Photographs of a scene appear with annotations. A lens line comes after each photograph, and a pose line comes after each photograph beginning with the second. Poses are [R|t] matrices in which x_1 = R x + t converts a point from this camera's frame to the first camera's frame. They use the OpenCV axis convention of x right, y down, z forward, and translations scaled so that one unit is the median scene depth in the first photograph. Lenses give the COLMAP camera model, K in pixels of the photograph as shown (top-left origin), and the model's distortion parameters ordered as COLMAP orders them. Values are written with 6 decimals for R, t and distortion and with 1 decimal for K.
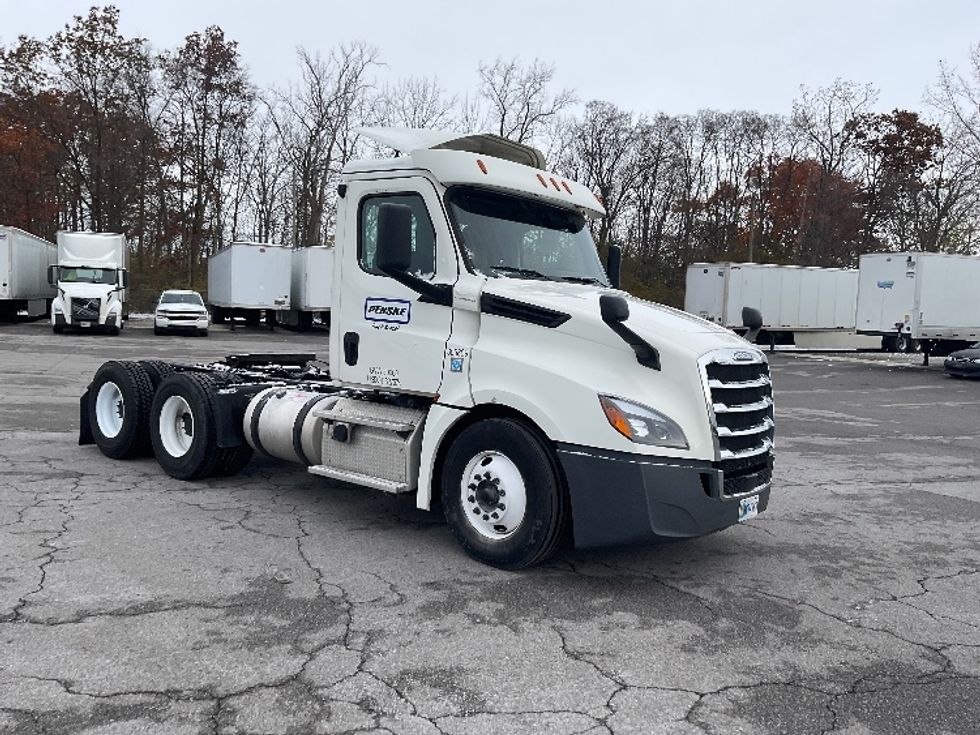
lens RADIAL K [[807.0, 0, 488.0], [0, 807.0, 372.7], [0, 0, 1]] dist [0.090788, -0.160663]
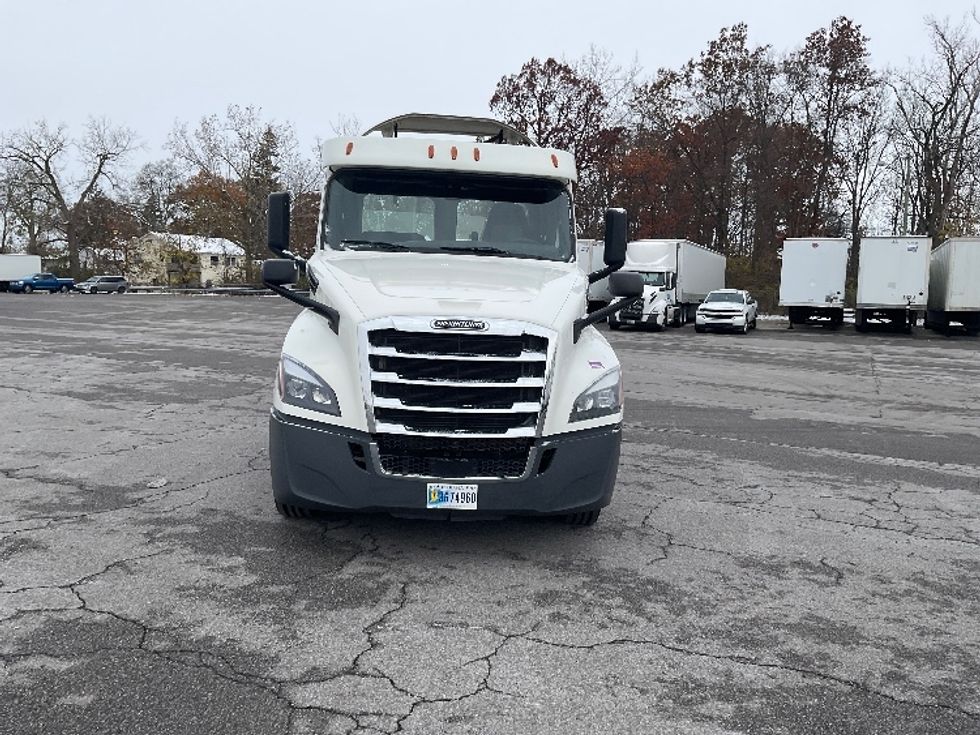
lens RADIAL K [[807.0, 0, 488.0], [0, 807.0, 372.7], [0, 0, 1]] dist [0.090788, -0.160663]
pose [[0.685912, 0.049187, -0.726020, 0.884875], [-0.052958, 0.998441, 0.017612, 0.013226], [0.725755, 0.026368, 0.687448, 0.383506]]
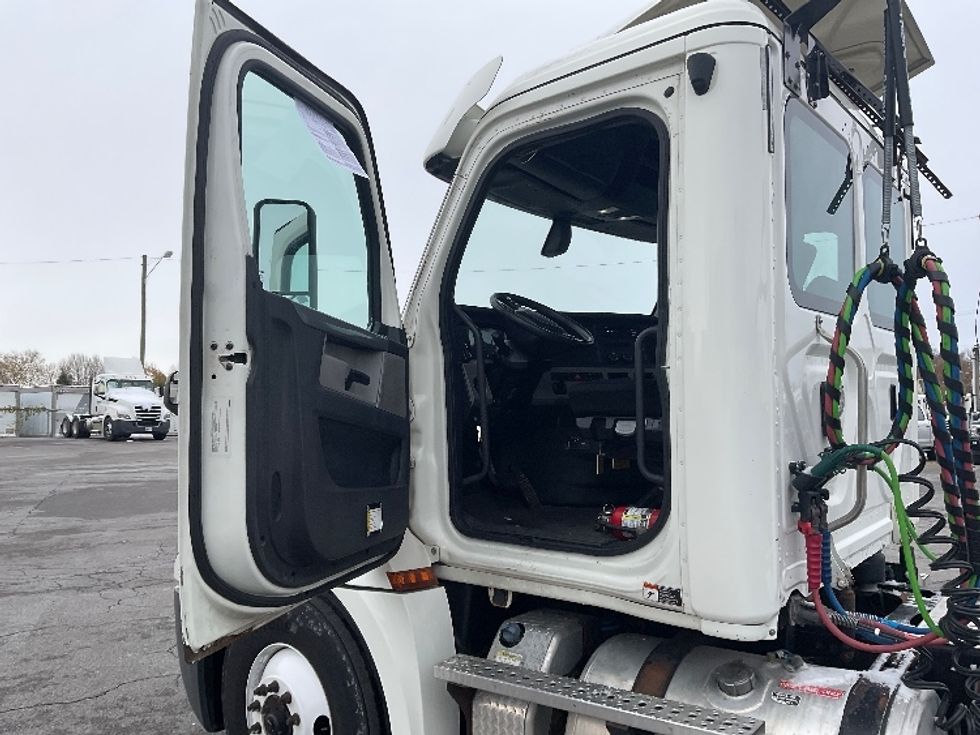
lens RADIAL K [[807.0, 0, 488.0], [0, 807.0, 372.7], [0, 0, 1]] dist [0.090788, -0.160663]
pose [[-0.999060, -0.042513, 0.008497, 0.119869], [-0.042310, 0.998844, 0.022801, -0.109291], [-0.009456, 0.022420, -0.999704, 1.702138]]
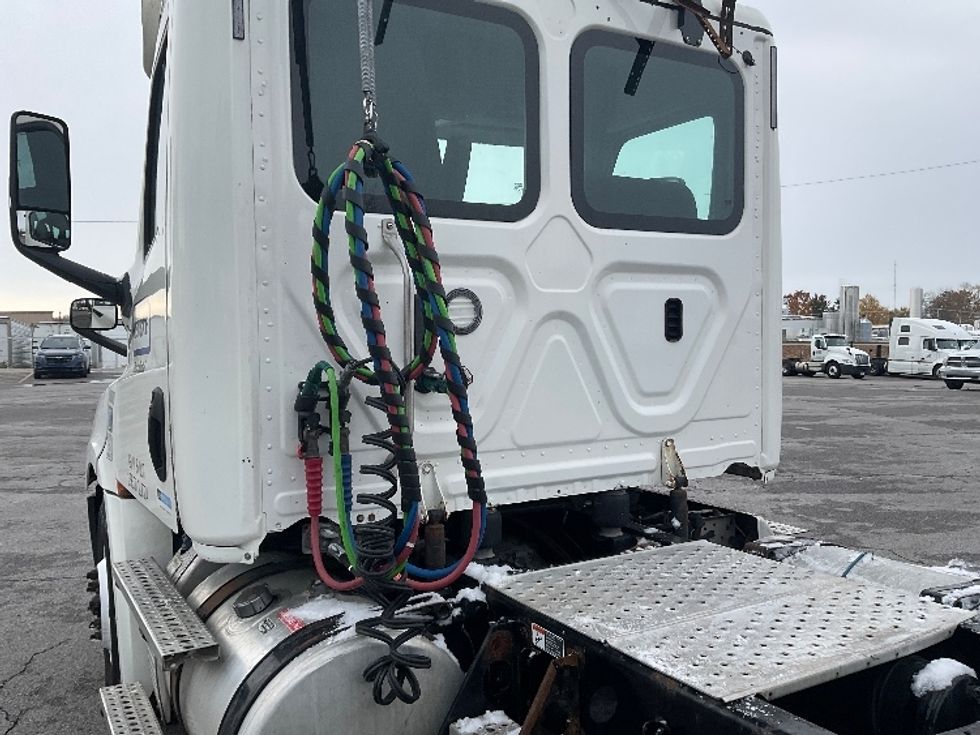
lens RADIAL K [[807.0, 0, 488.0], [0, 807.0, 372.7], [0, 0, 1]] dist [0.090788, -0.160663]
pose [[-0.926681, -0.053777, 0.371983, -0.226858], [-0.010710, 0.993087, 0.116889, -0.110251], [-0.375697, 0.104335, -0.920851, 1.612846]]
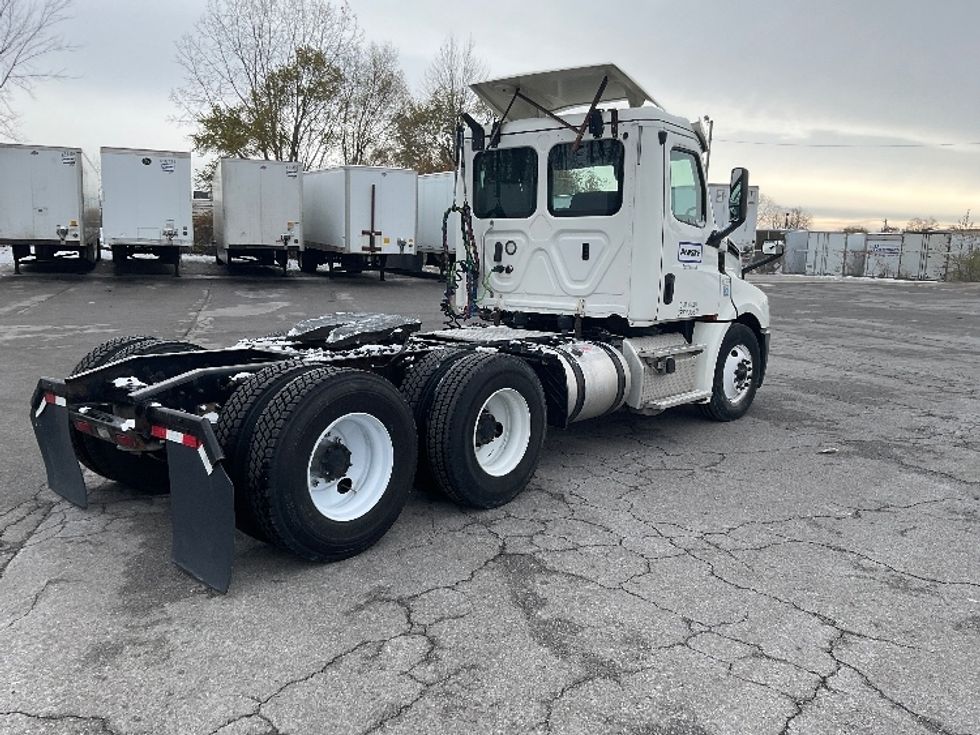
lens RADIAL K [[796.7, 0, 500.5], [0, 796.7, 377.6], [0, 0, 1]] dist [0.110308, -0.218989]
pose [[0.027560, -0.203166, 0.978756, -1.313323], [0.049221, 0.978216, 0.201668, -0.147923], [-0.998408, 0.042617, 0.036959, 1.233606]]
